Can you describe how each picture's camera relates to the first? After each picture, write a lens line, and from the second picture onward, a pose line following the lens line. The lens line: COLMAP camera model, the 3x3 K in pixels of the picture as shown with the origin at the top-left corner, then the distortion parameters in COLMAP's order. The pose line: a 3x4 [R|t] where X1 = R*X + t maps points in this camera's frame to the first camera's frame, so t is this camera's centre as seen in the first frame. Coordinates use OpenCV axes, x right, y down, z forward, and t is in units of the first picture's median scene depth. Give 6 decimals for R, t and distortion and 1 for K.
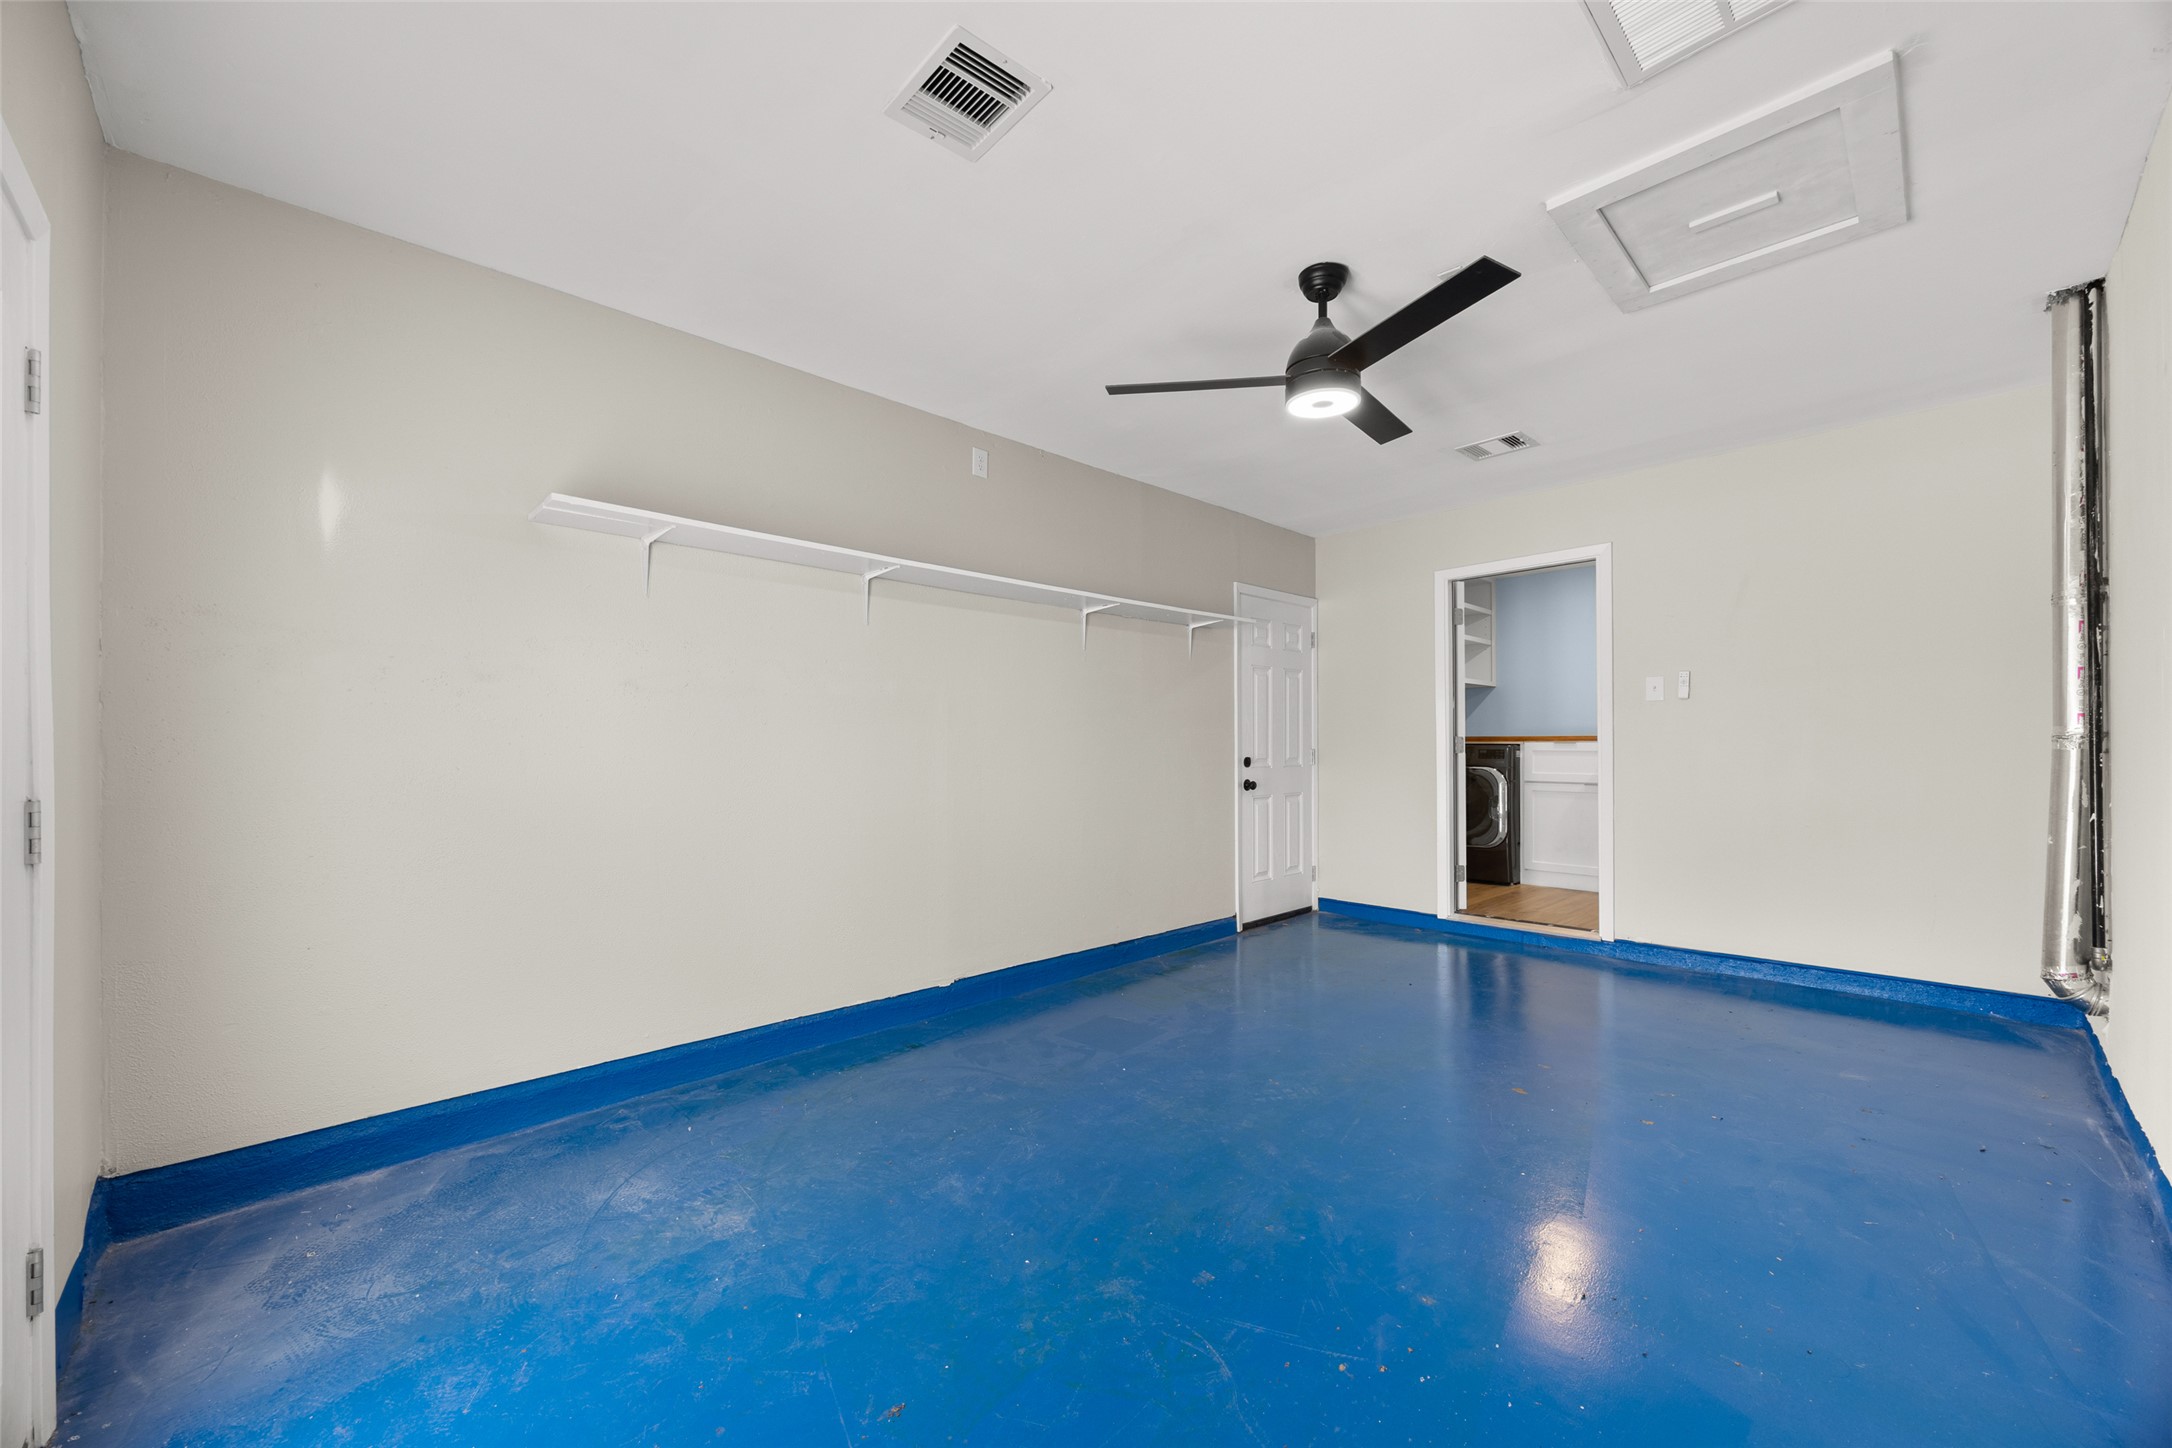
lens RADIAL K [[840.5, 0, 1086.4], [0, 840.5, 737.4], [0, 0, 1]] dist [-0.000181, 0.000030]
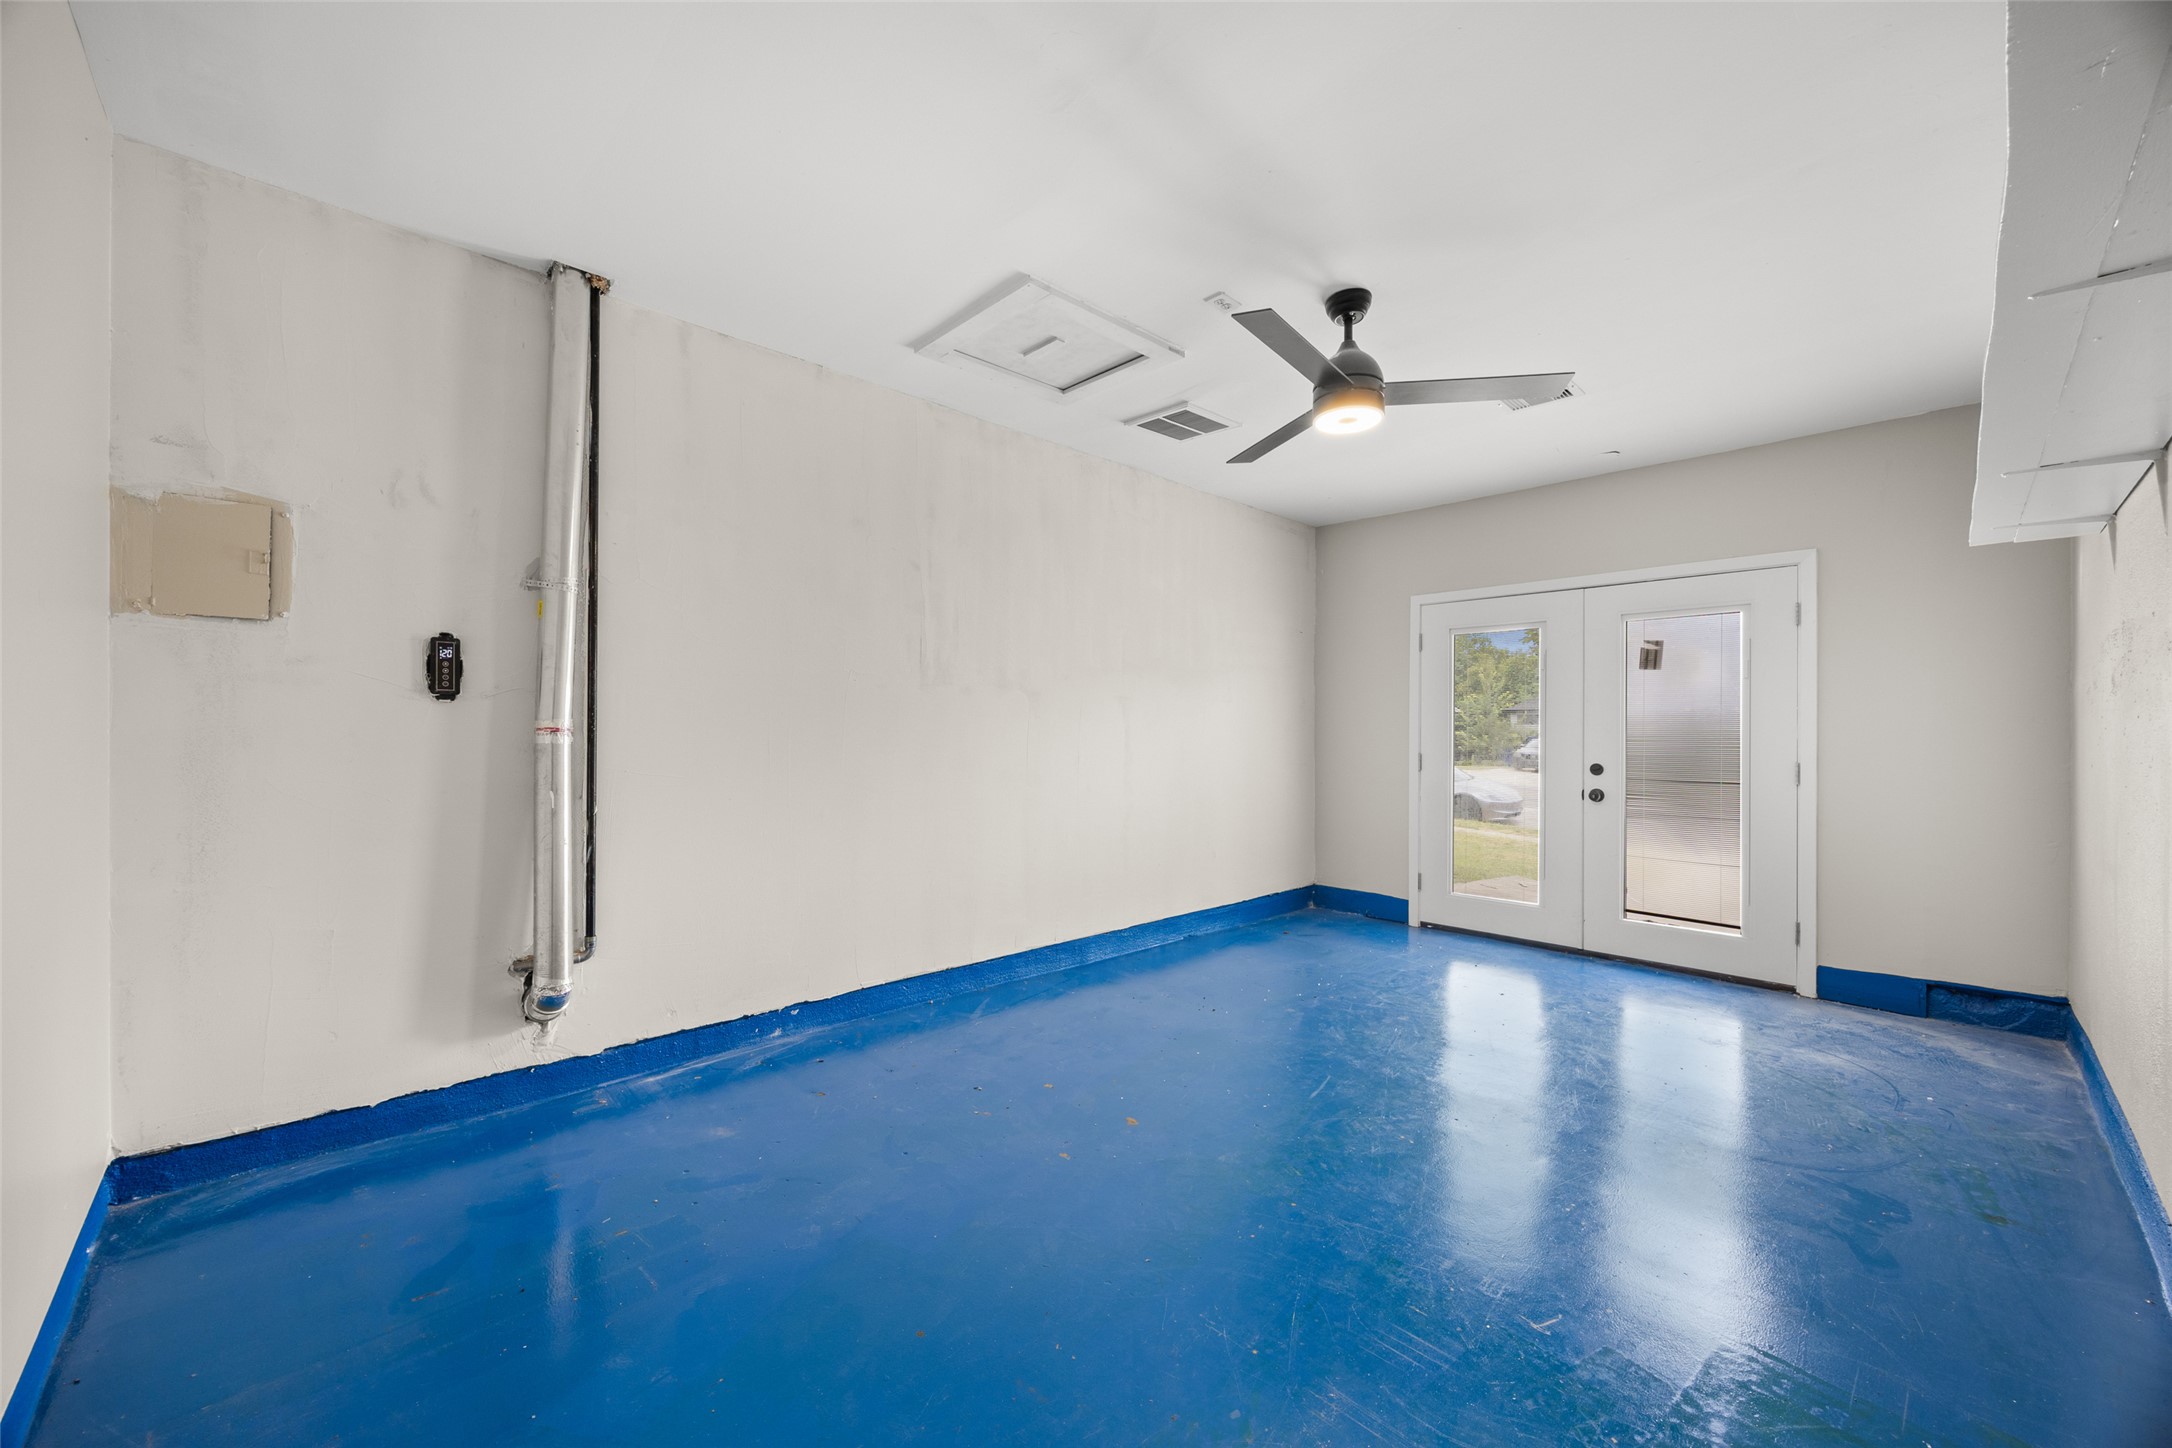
lens RADIAL K [[840.5, 0, 1085.0], [0, 840.5, 731.2], [0, 0, 1]] dist [-0.000181, 0.000030]
pose [[-0.999977, -0.006653, 0.001553, 0.747213], [-0.006671, 0.999910, -0.011657, 0.012619], [-0.001475, -0.011668, -0.999931, 2.517894]]
